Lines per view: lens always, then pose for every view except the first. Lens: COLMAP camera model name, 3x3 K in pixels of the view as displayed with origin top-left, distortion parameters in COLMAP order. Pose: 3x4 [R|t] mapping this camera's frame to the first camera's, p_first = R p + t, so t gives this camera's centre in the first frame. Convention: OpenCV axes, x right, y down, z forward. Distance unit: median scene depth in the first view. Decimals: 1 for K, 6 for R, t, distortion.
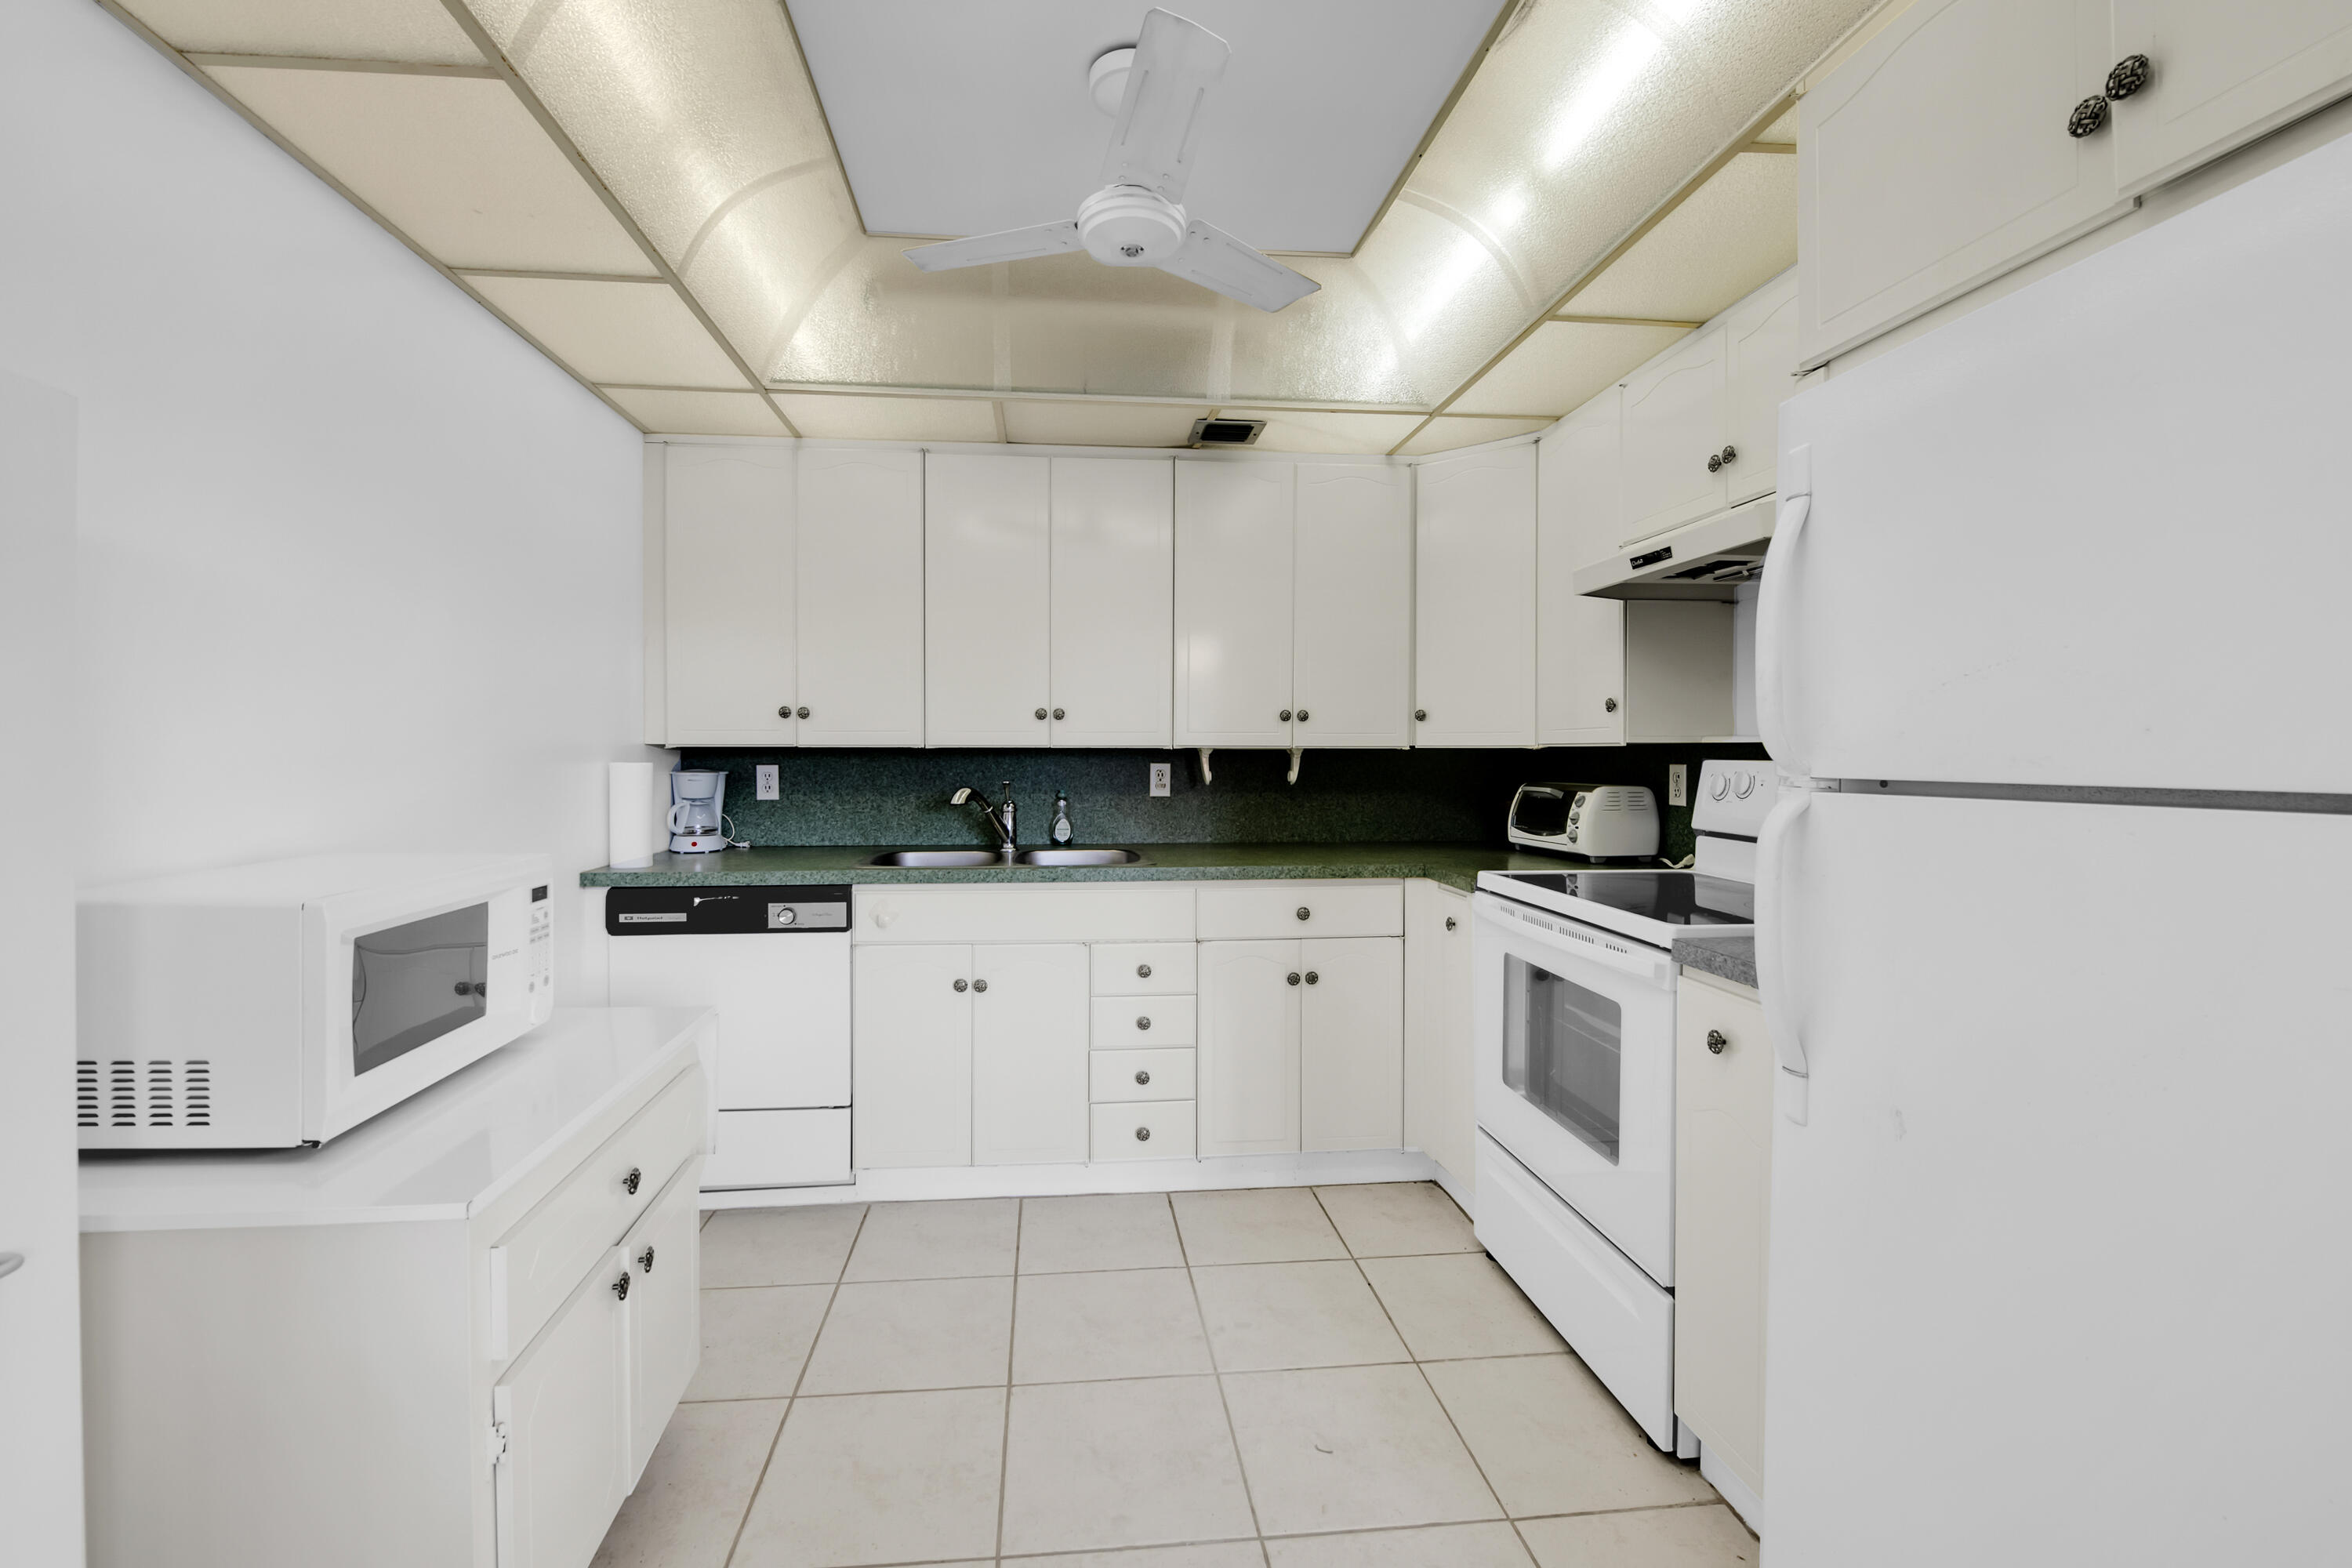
lens RADIAL K [[961.2, 0, 1149.2], [0, 961.2, 763.0], [0, 0, 1]] dist [-0.009860, -0.000301]
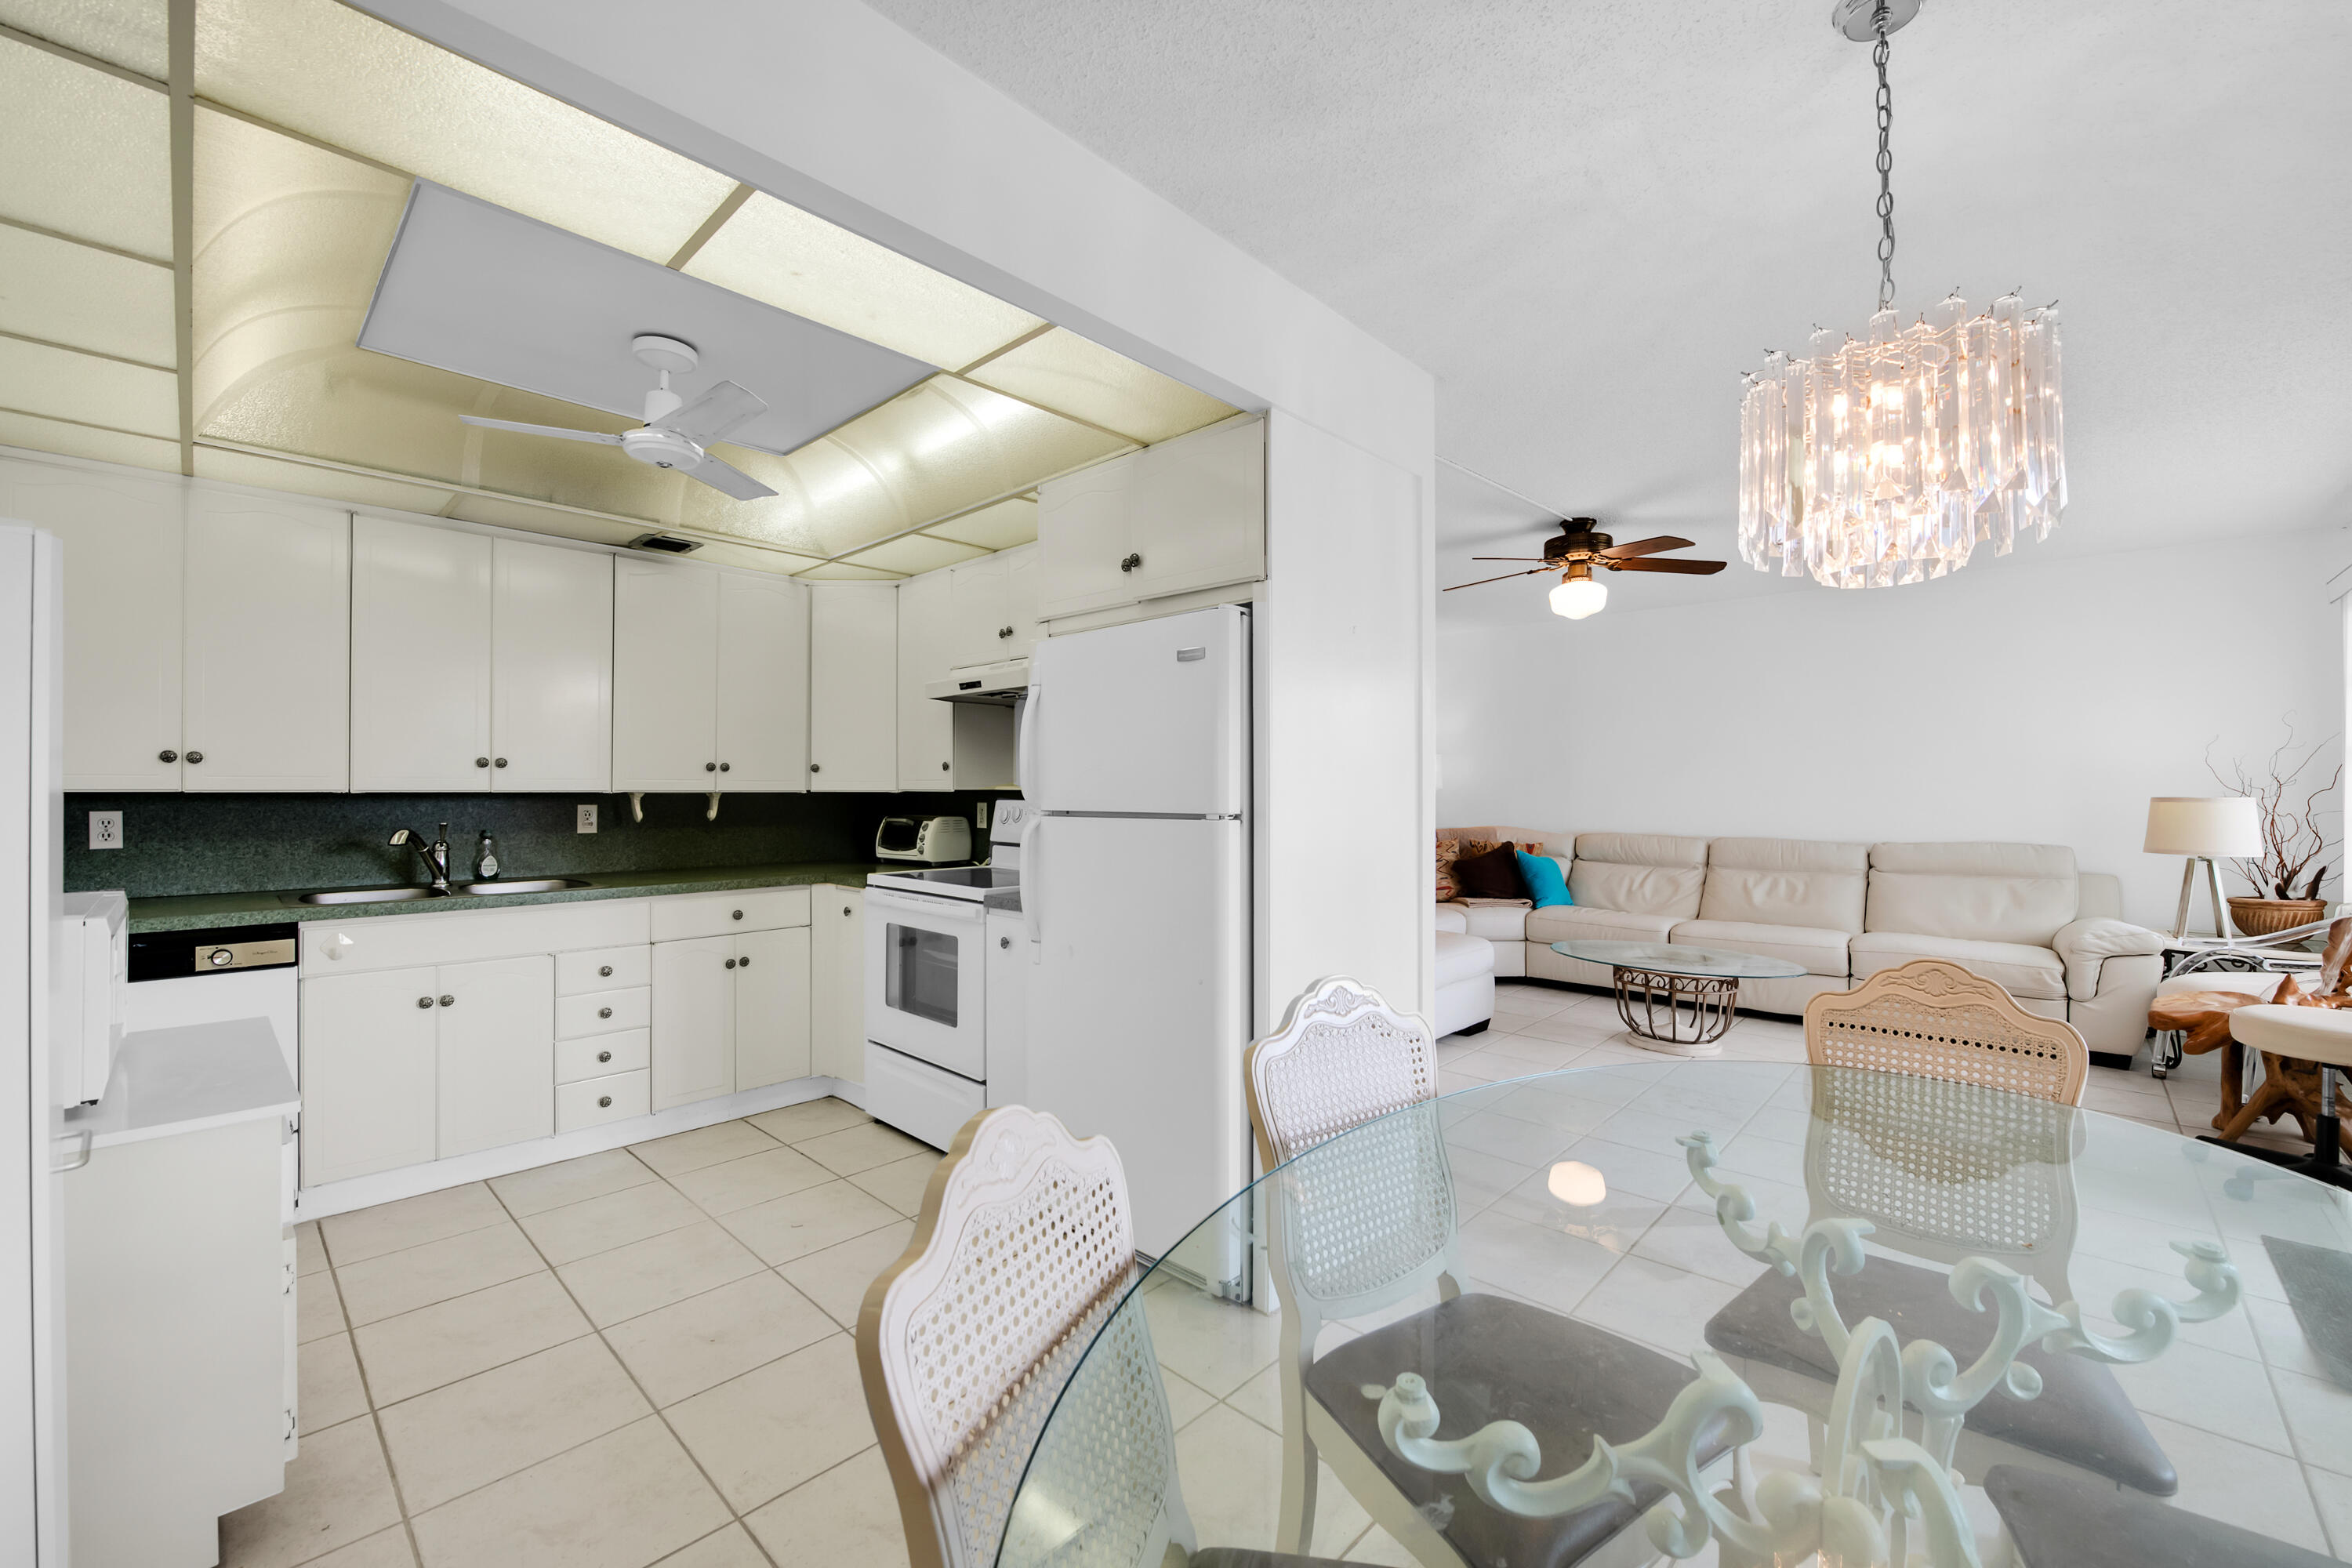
lens RADIAL K [[961.2, 0, 1149.2], [0, 961.2, 763.0], [0, 0, 1]] dist [-0.009860, -0.000301]
pose [[0.771482, 0.016837, 0.636028, -0.255646], [0.006601, 0.999384, -0.034463, -0.007361], [-0.636217, 0.030786, 0.770896, -0.420629]]
